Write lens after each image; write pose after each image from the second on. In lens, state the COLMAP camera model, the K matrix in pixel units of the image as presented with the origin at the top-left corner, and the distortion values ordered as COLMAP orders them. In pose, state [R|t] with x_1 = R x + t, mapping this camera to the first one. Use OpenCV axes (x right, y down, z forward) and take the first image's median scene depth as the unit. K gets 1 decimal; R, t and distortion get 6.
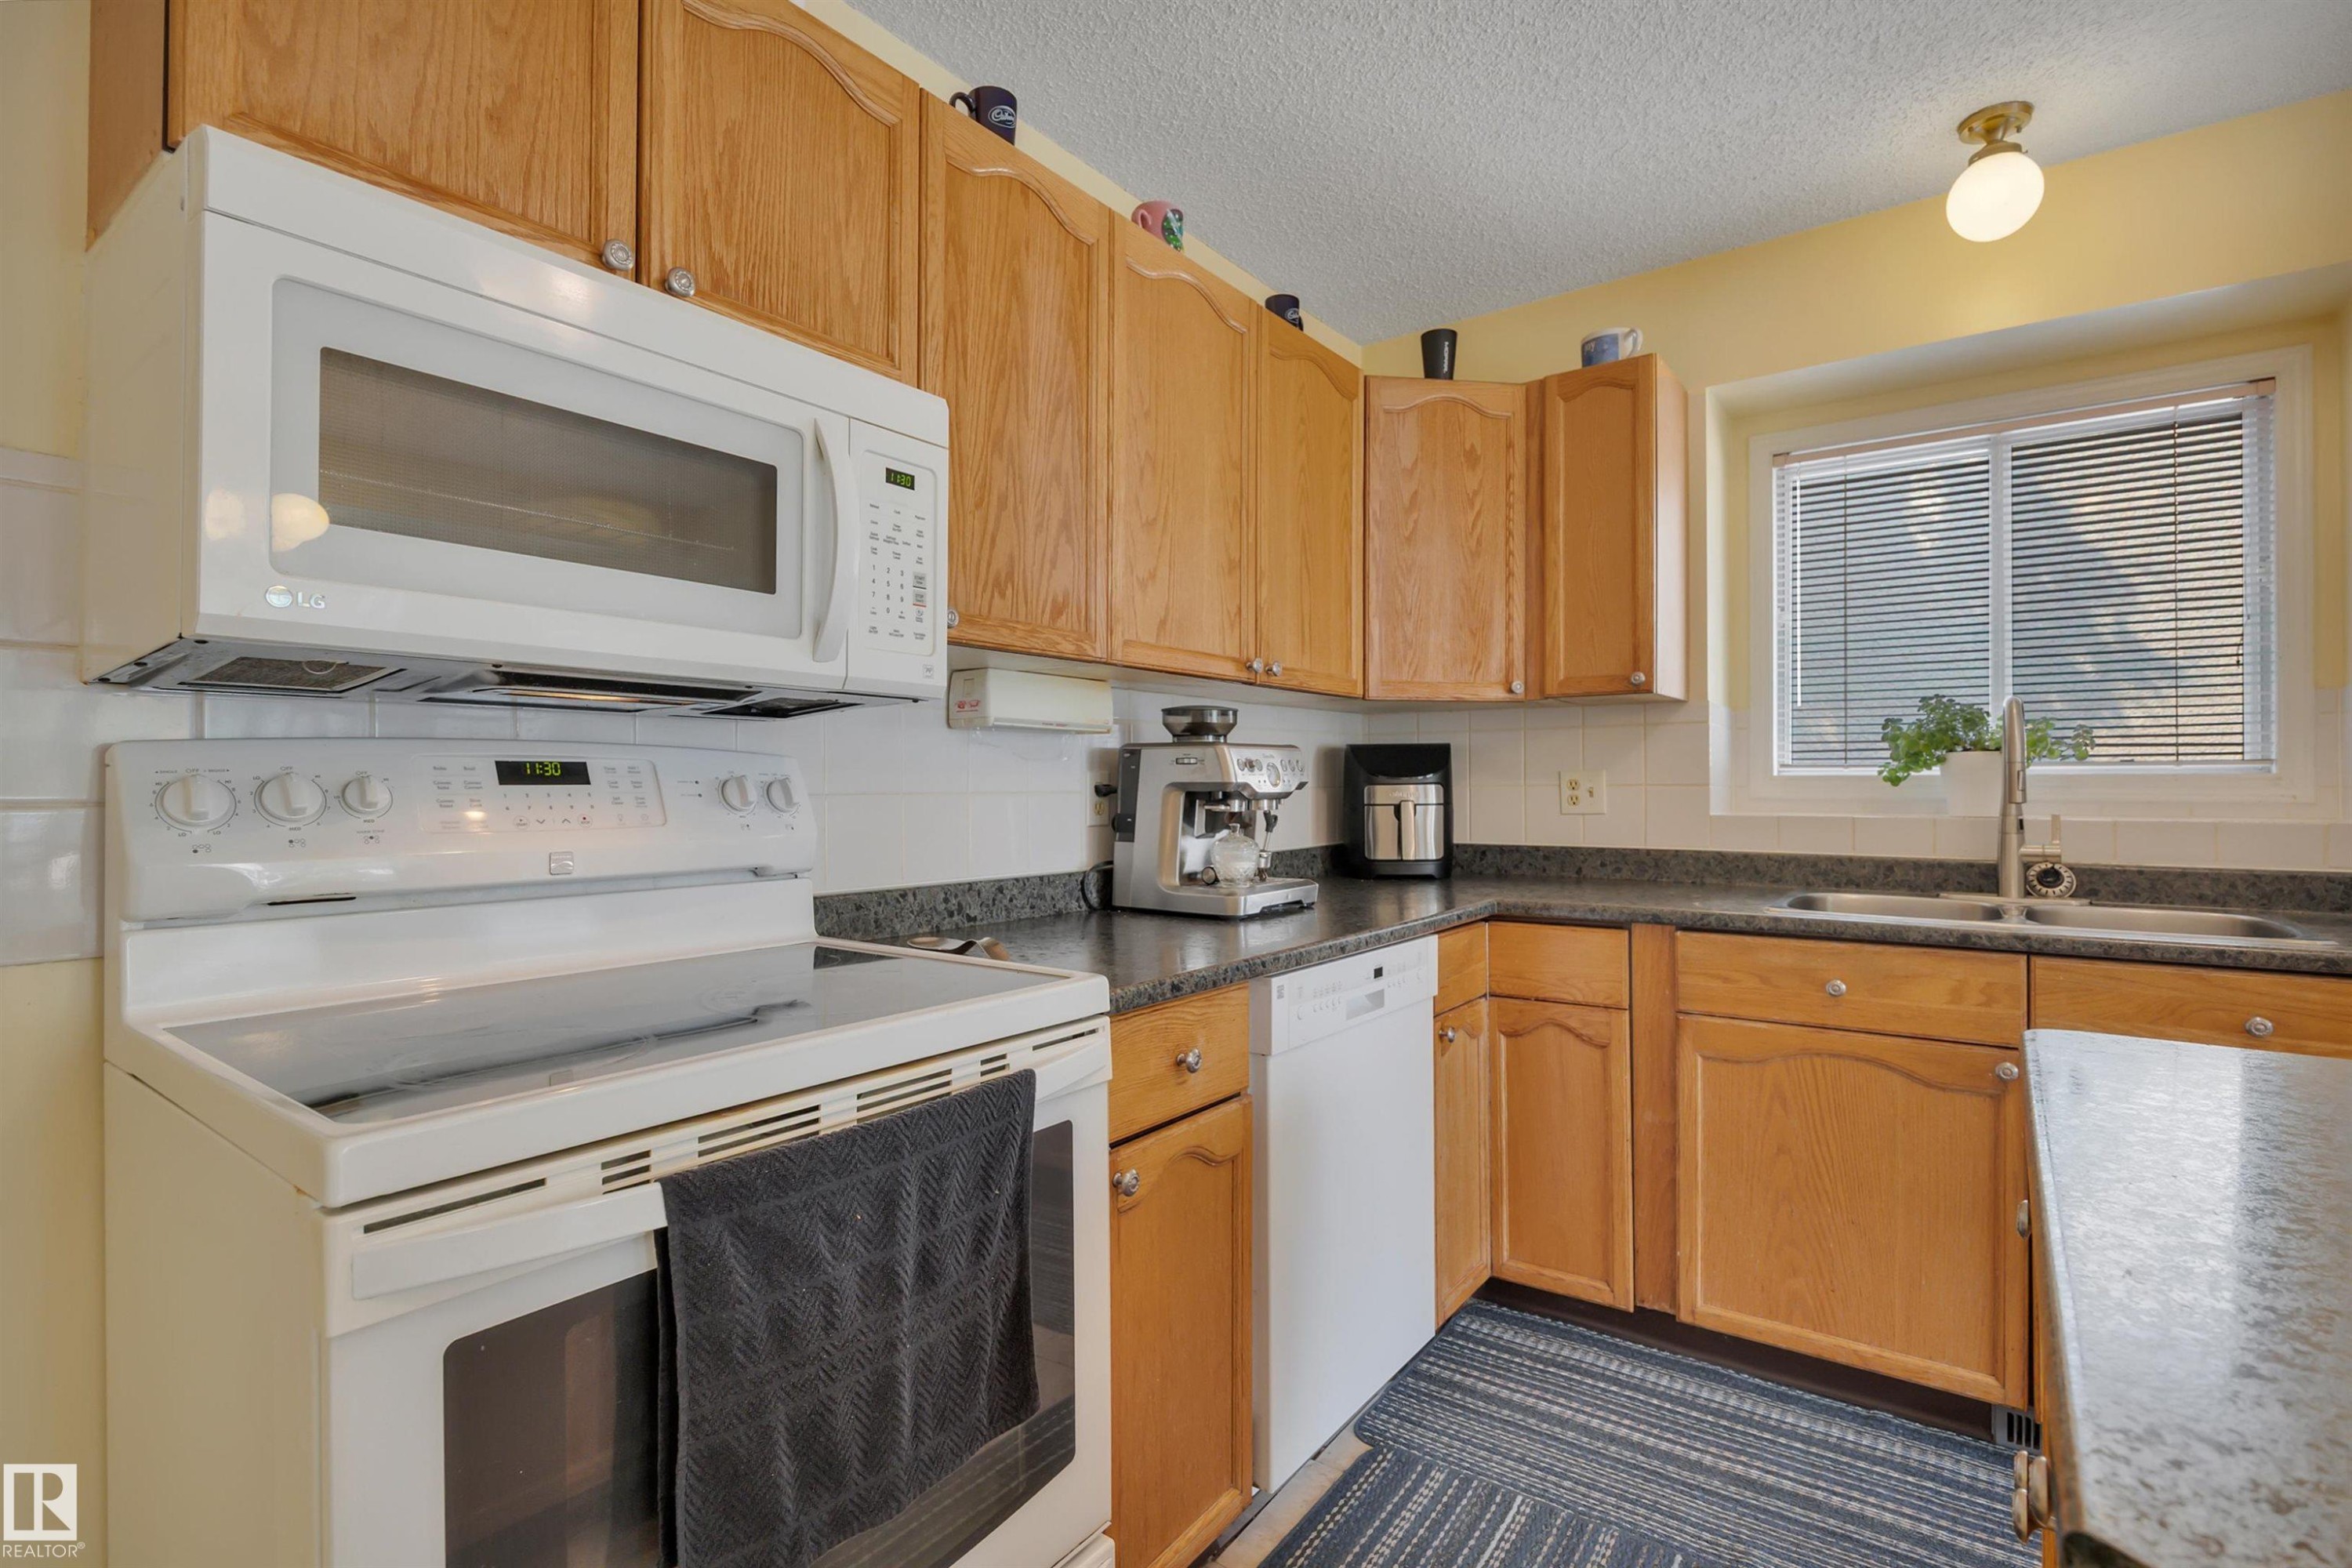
lens RADIAL K [[1103.4, 0, 1186.1], [0, 1103.4, 781.2], [0, 0, 1]] dist [-0.005197, 0.000033]
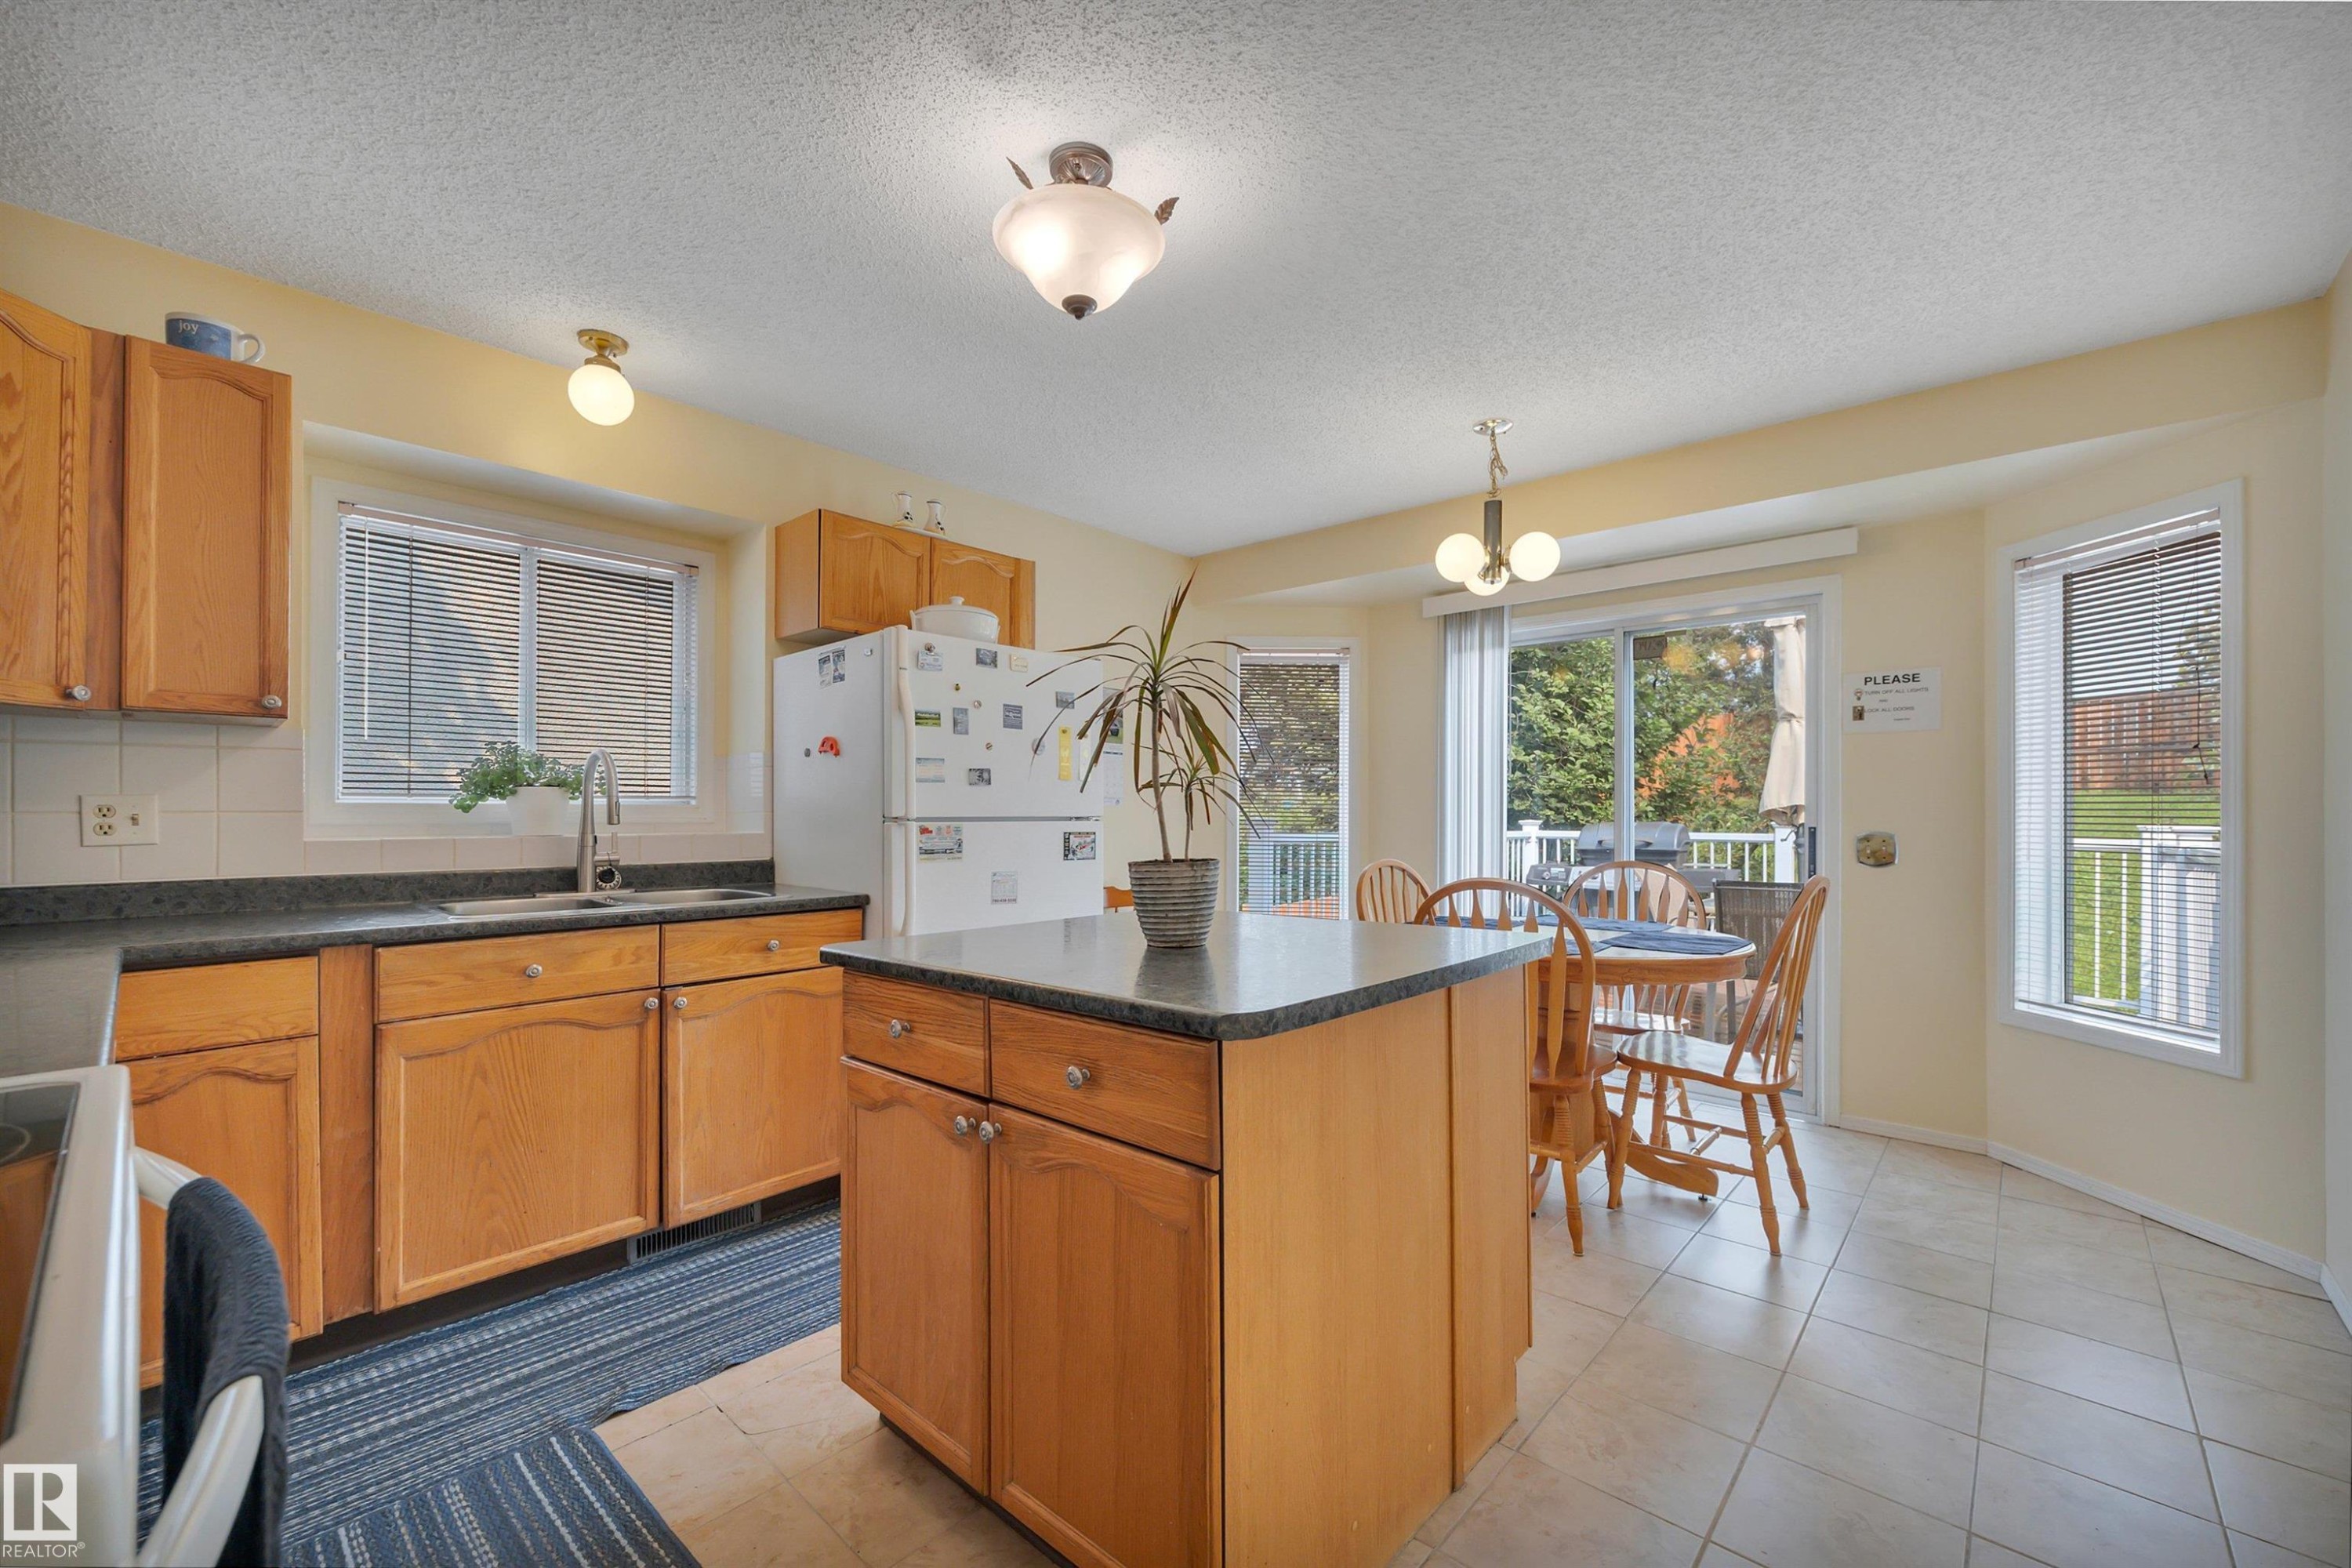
lens RADIAL K [[944.4, 0, 1174.4], [0, 944.4, 804.1], [0, 0, 1]] dist [-0.000542, 0.000207]
pose [[0.109147, 0.008292, 0.993991, -0.400396], [-0.004240, 0.999960, -0.007877, 0.000218], [-0.994017, -0.003355, 0.109178, 0.139158]]
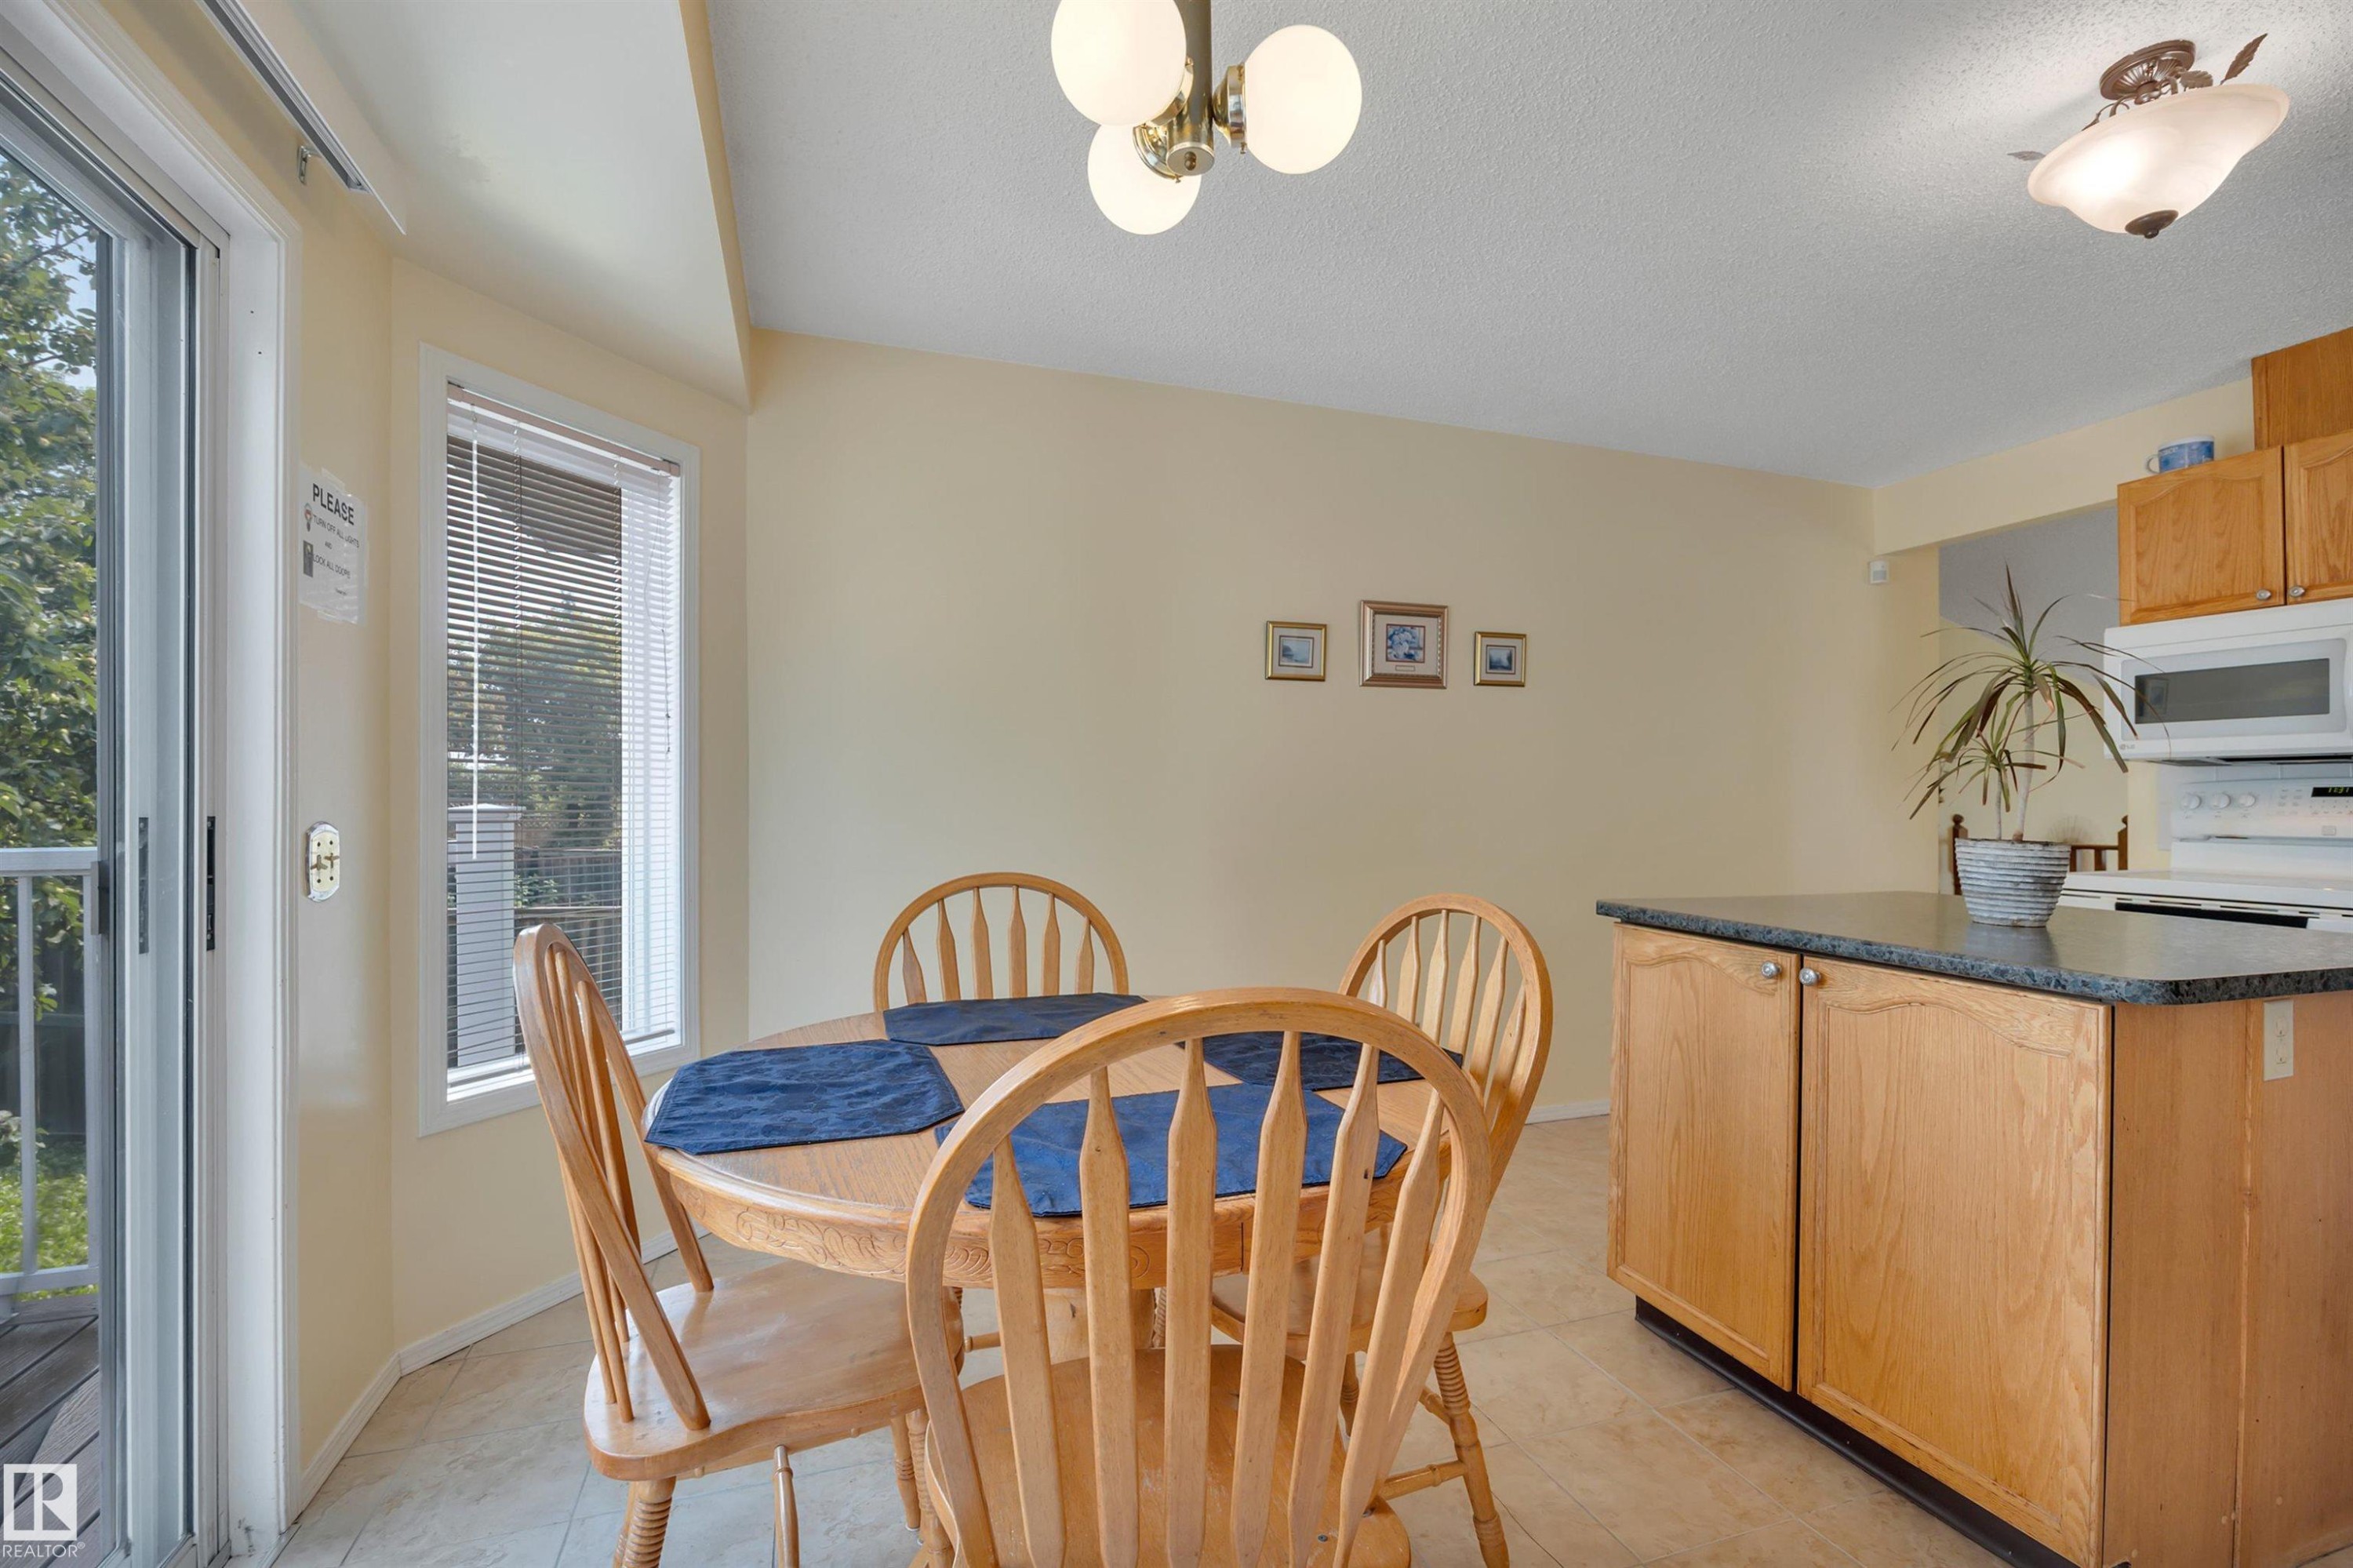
lens RADIAL K [[1044.5, 0, 1173.0], [0, 1044.5, 790.2], [0, 0, 1]] dist [-0.009089, 0.000285]
pose [[-0.562973, -0.008652, -0.826430, 1.669247], [-0.000143, 0.999946, -0.010371, 0.007574], [0.826475, -0.005720, -0.562944, 0.133536]]
